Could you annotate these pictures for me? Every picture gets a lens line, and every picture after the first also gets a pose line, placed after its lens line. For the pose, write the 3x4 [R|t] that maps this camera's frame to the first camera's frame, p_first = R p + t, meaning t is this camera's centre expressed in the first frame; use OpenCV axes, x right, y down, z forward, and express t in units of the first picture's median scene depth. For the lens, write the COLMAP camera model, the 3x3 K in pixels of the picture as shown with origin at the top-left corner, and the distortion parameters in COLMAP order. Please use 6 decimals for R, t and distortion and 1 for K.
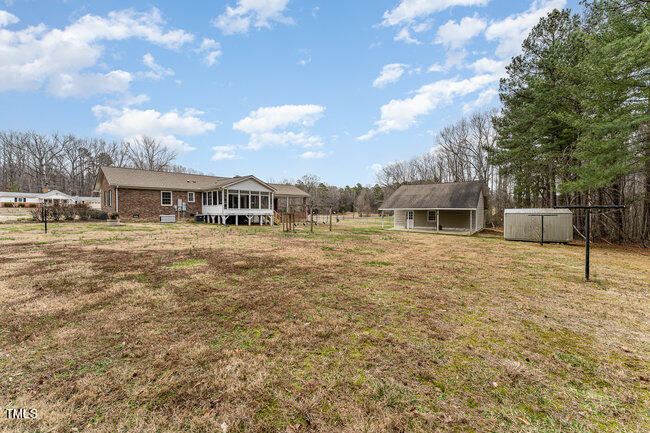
lens RADIAL K [[271.1, 0, 326.4], [0, 271.1, 215.8], [0, 0, 1]] dist [0.002066, 0.000193]
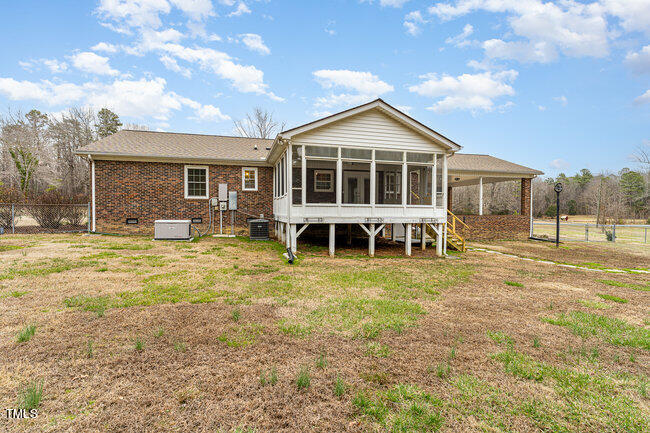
lens RADIAL K [[271.1, 0, 326.4], [0, 271.1, 215.8], [0, 0, 1]] dist [0.002066, 0.000193]
pose [[0.838499, 0.011429, -0.544783, -0.149694], [-0.015853, 0.999868, -0.003424, -0.009706], [0.544672, 0.011508, 0.838570, 0.694352]]
